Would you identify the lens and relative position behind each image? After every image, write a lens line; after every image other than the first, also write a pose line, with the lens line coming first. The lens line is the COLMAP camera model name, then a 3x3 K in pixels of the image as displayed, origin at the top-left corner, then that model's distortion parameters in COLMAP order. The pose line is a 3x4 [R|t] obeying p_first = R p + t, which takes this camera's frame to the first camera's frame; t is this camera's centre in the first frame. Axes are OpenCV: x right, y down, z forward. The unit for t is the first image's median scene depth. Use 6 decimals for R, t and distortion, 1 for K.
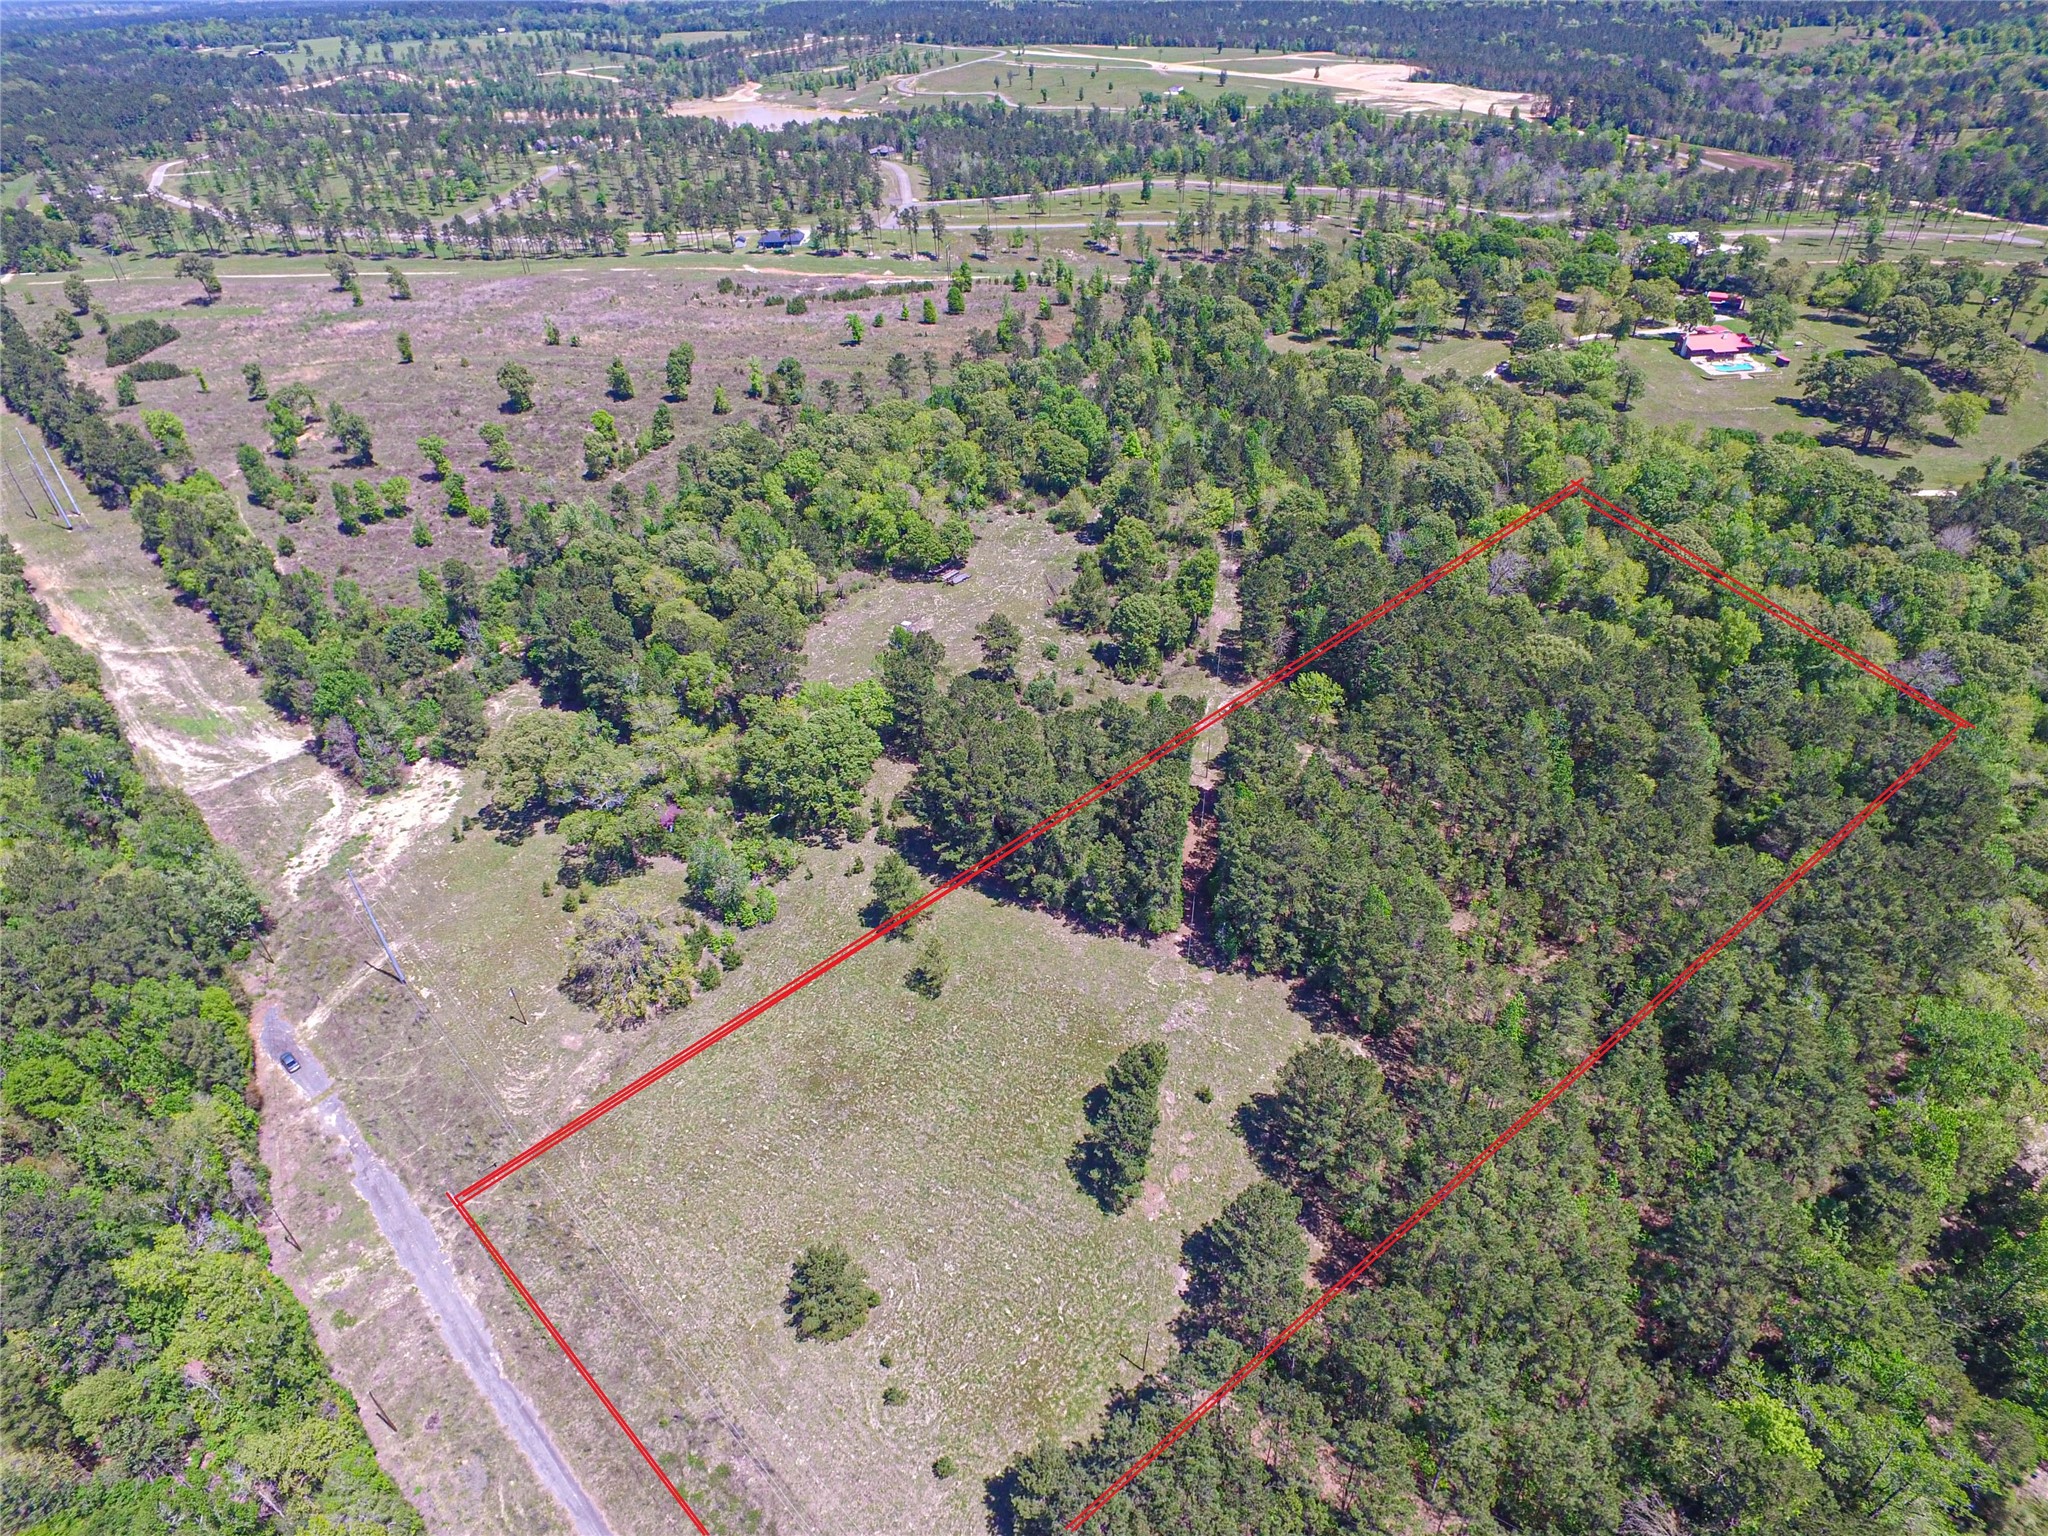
lens RADIAL K [[1189.6, 0, 1025.2], [0, 1189.6, 766.3], [0, 0, 1]] dist [-0.008331, 0.009902]
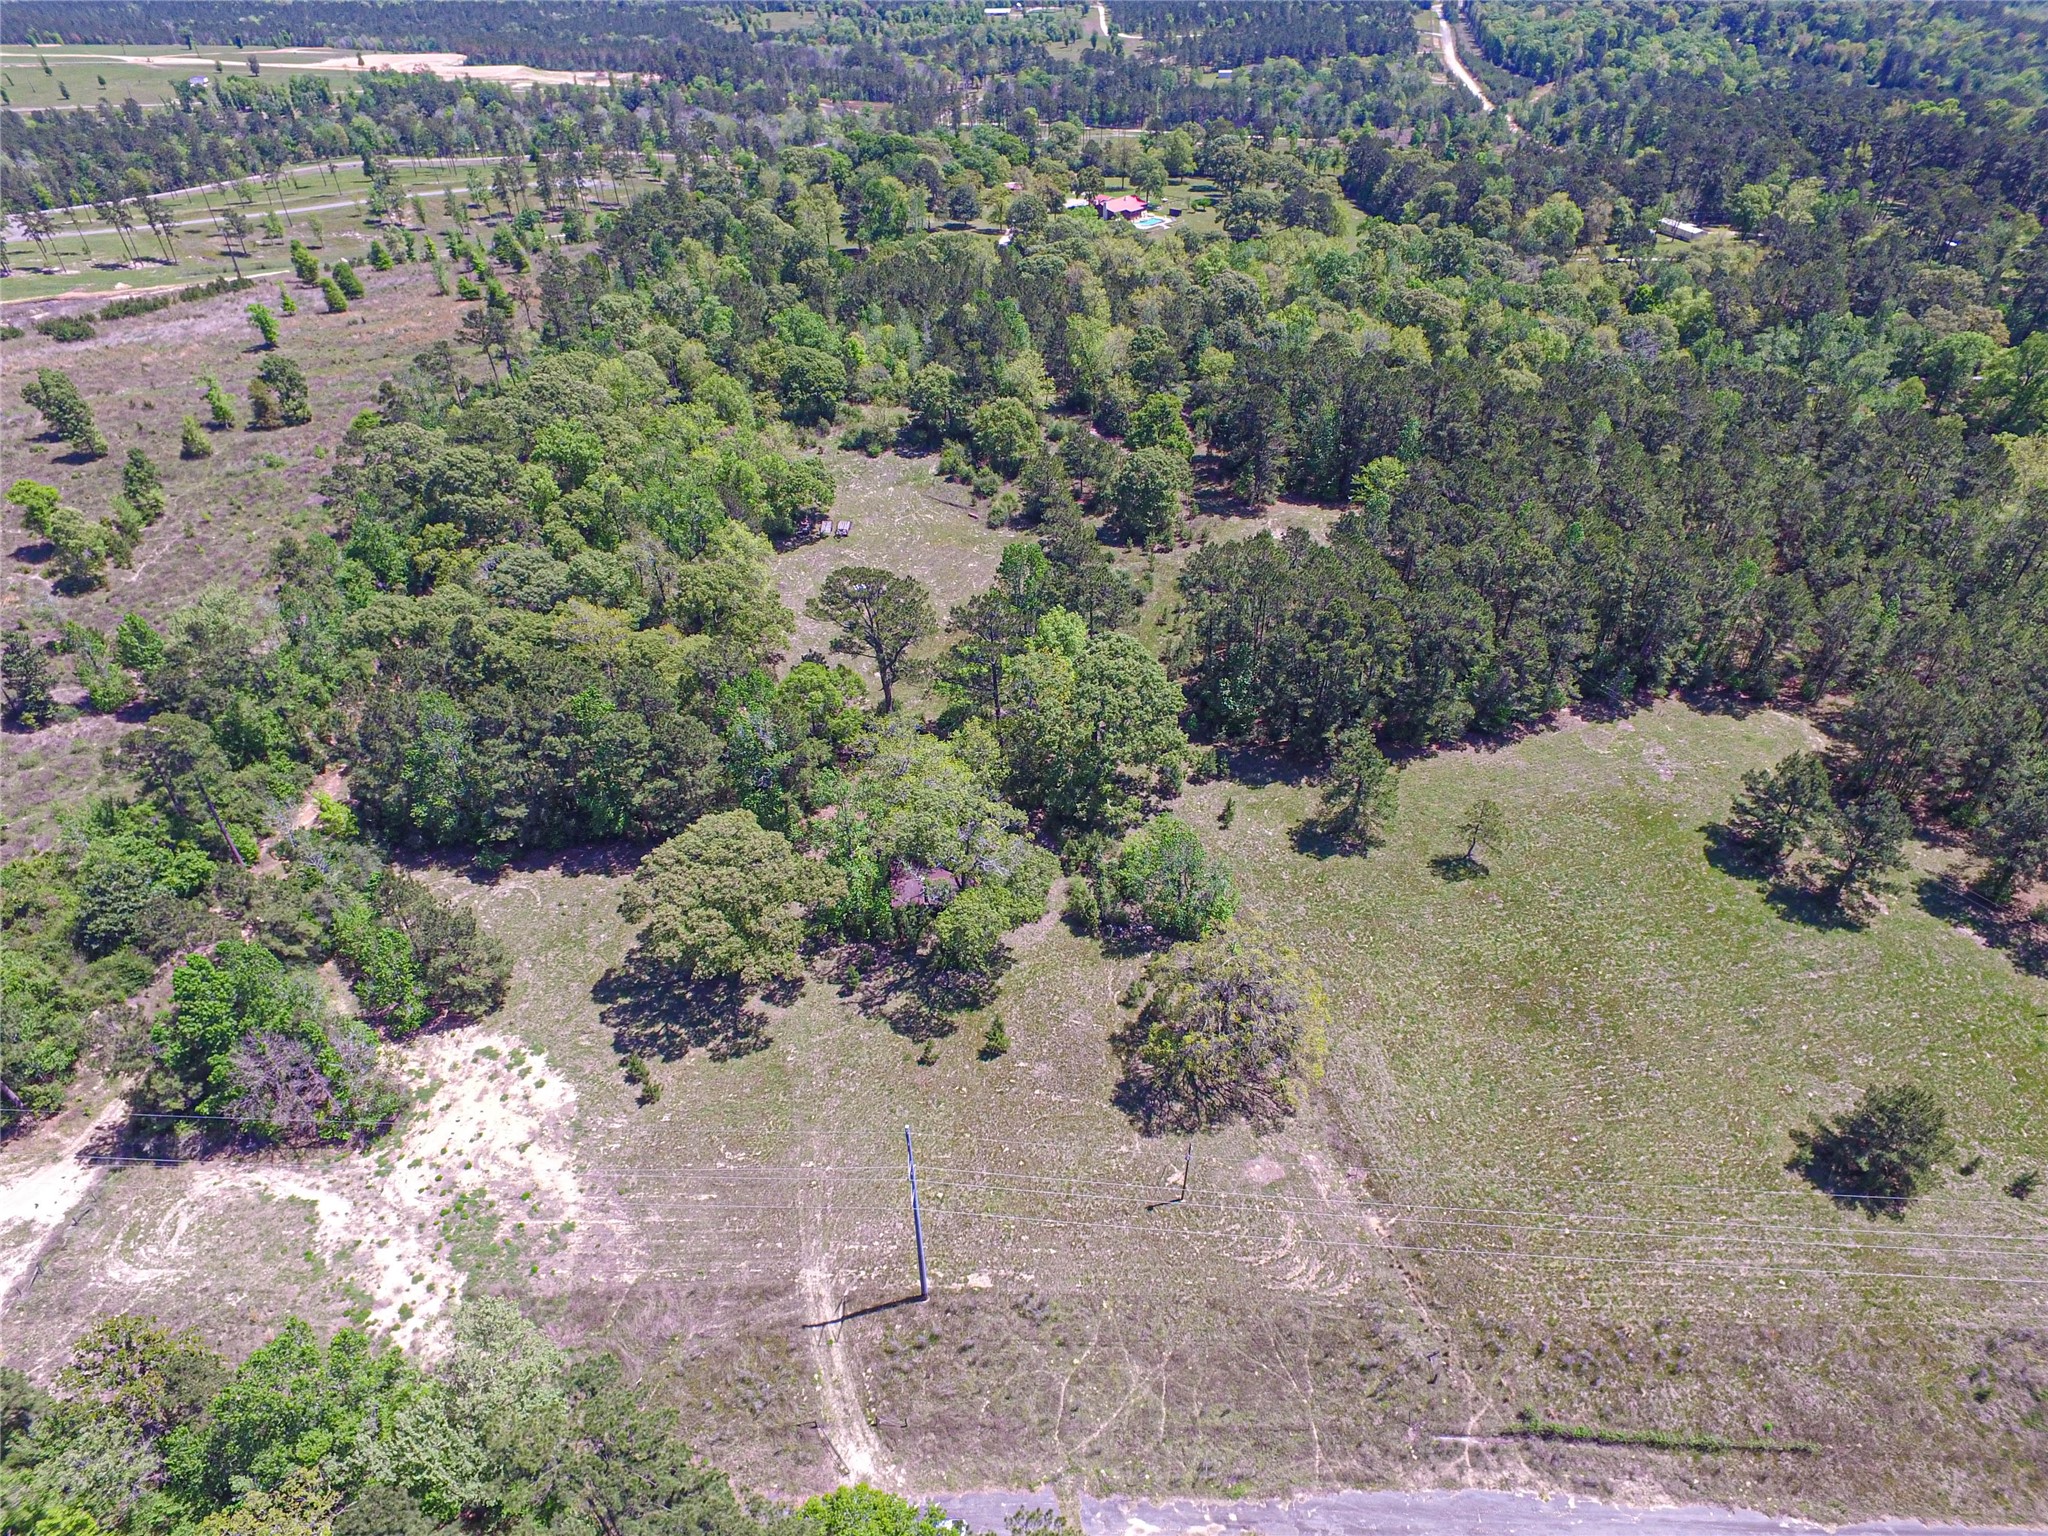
lens RADIAL K [[1189.6, 0, 1025.2], [0, 1189.6, 766.3], [0, 0, 1]] dist [-0.008331, 0.009902]
pose [[0.712033, -0.383576, 0.588114, -0.434639], [0.393302, 0.911743, 0.118479, -0.054526], [-0.581655, 0.146945, 0.800053, 0.297229]]
